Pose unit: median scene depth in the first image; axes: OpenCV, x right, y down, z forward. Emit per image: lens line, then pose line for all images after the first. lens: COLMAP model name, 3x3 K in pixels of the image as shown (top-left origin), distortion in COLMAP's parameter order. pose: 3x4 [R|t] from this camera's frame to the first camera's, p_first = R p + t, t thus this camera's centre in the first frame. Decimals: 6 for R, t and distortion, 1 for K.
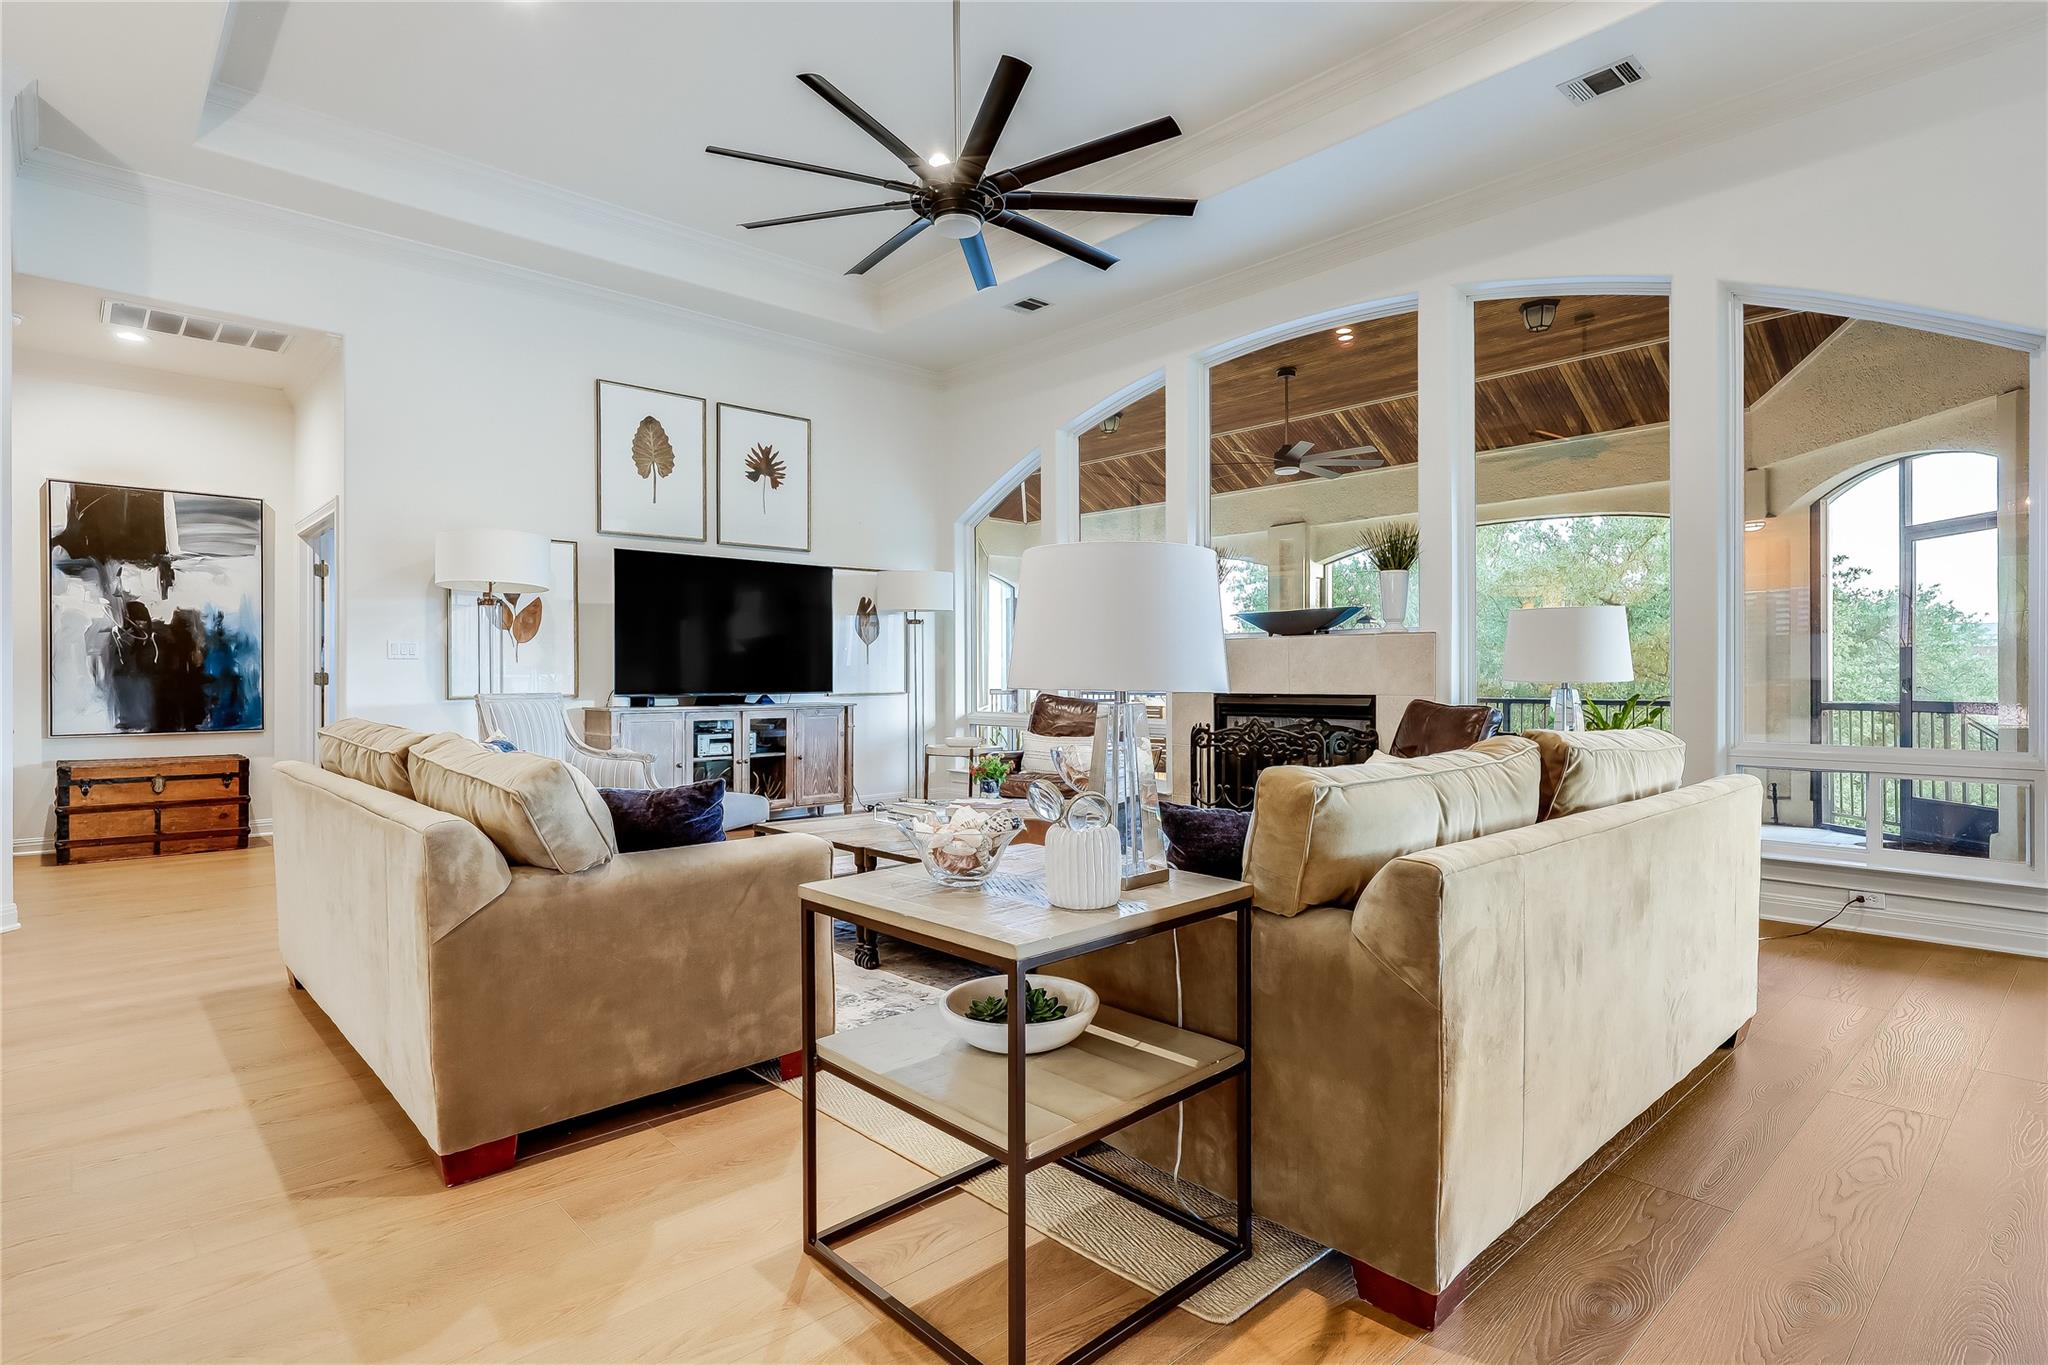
lens RADIAL K [[1032.8, 0, 1009.4], [0, 1032.8, 673.2], [0, 0, 1]] dist [0.005276, 0.000194]
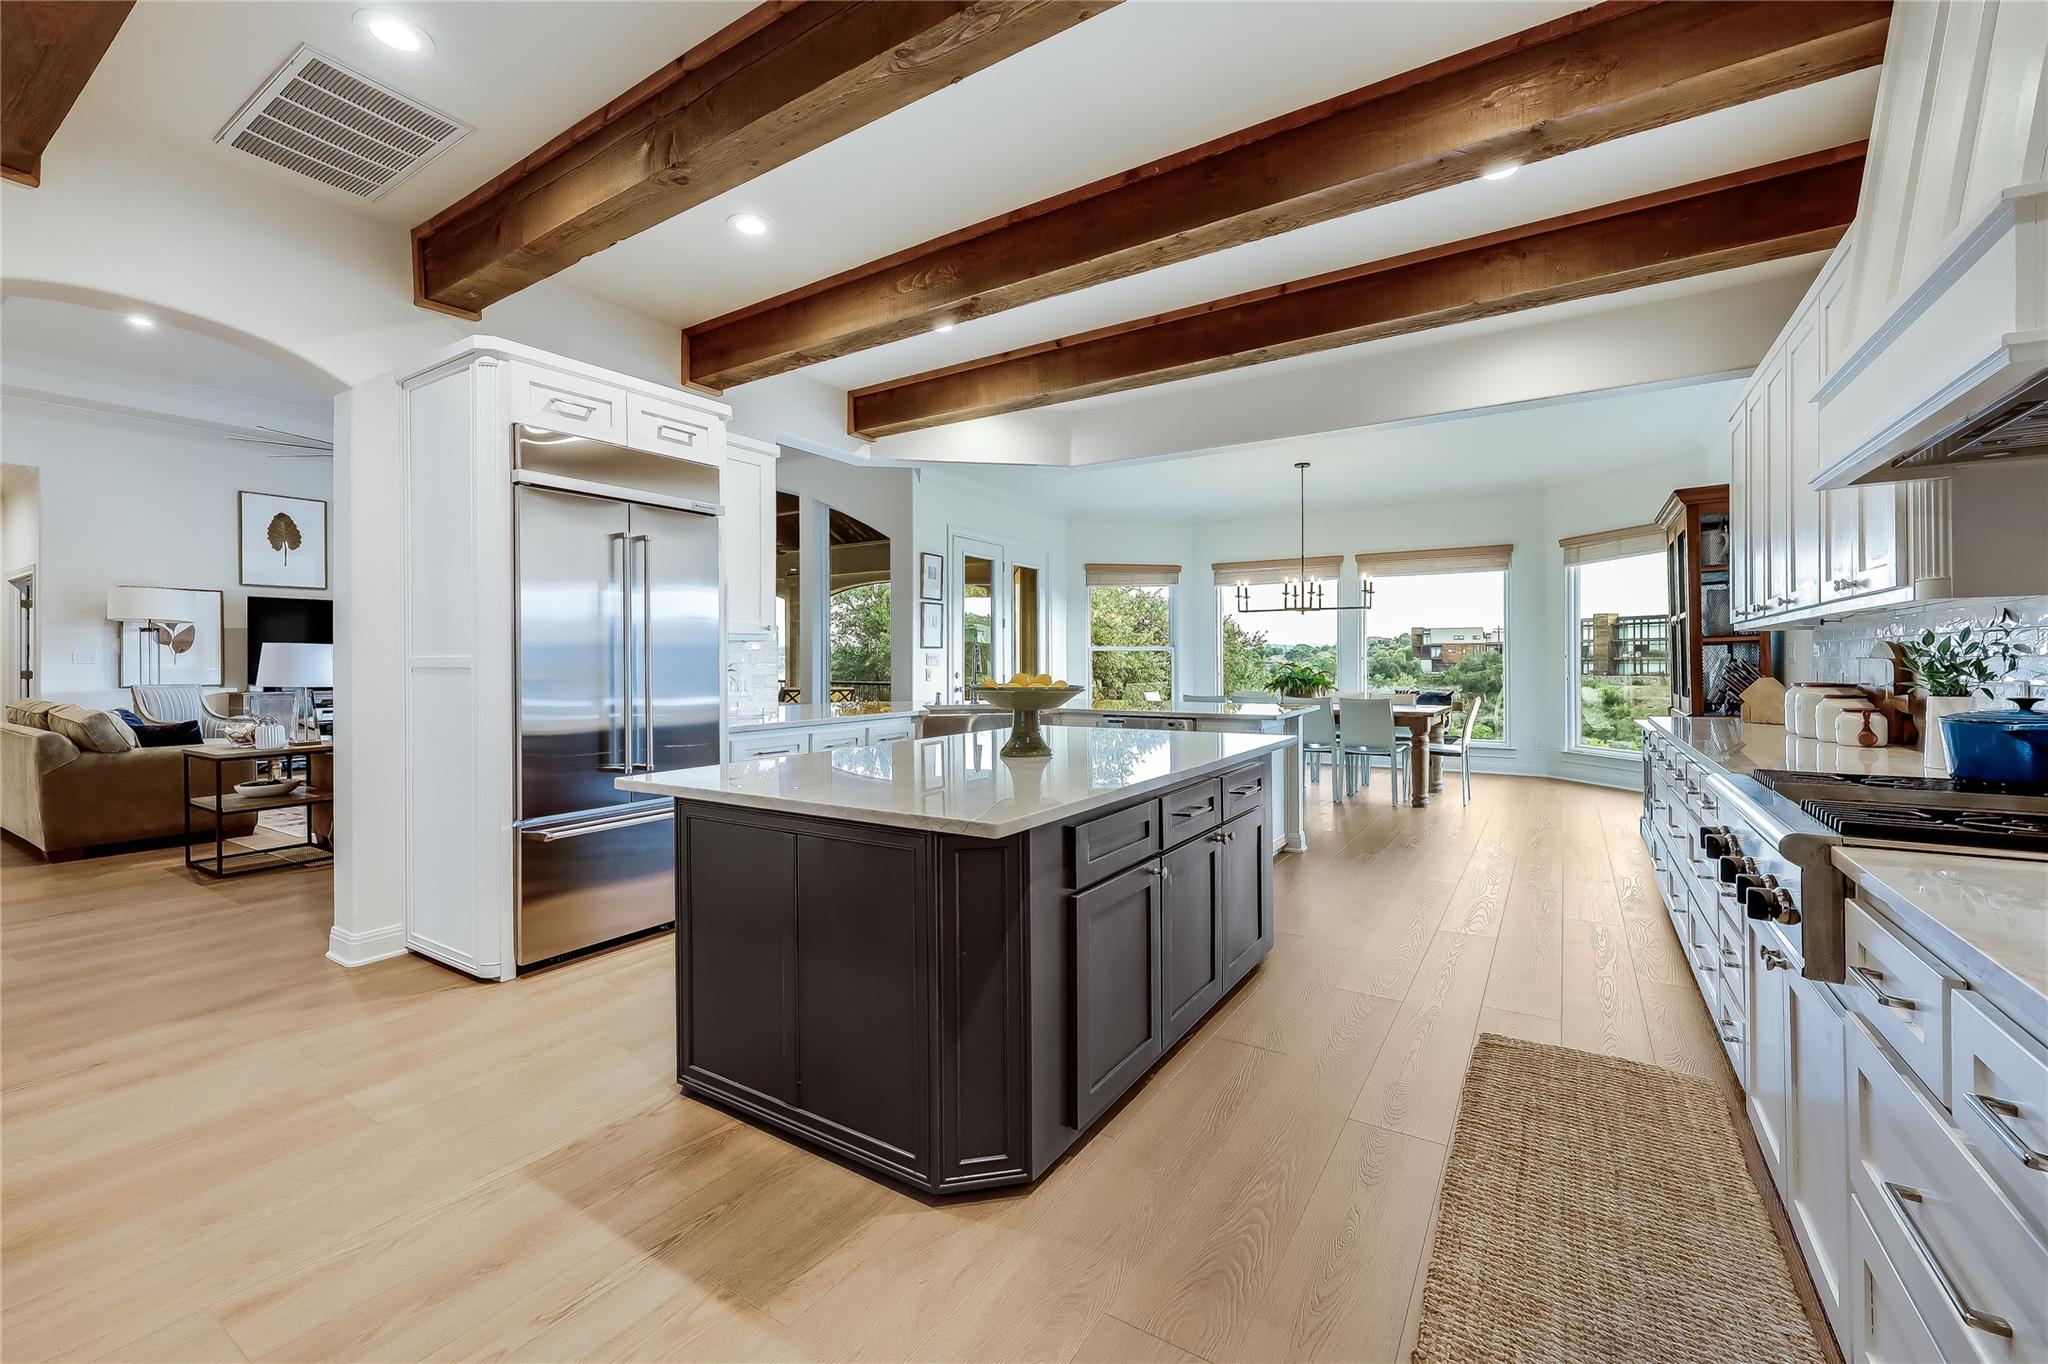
lens RADIAL K [[841.4, 0, 1008.1], [0, 841.4, 663.3], [0, 0, 1]] dist [0.002040, 0.000246]
pose [[0.968855, -0.000419, 0.247628, 0.432748], [-0.000582, 0.999992, 0.003967, -0.017742], [-0.247628, -0.003988, 0.968847, -0.570352]]
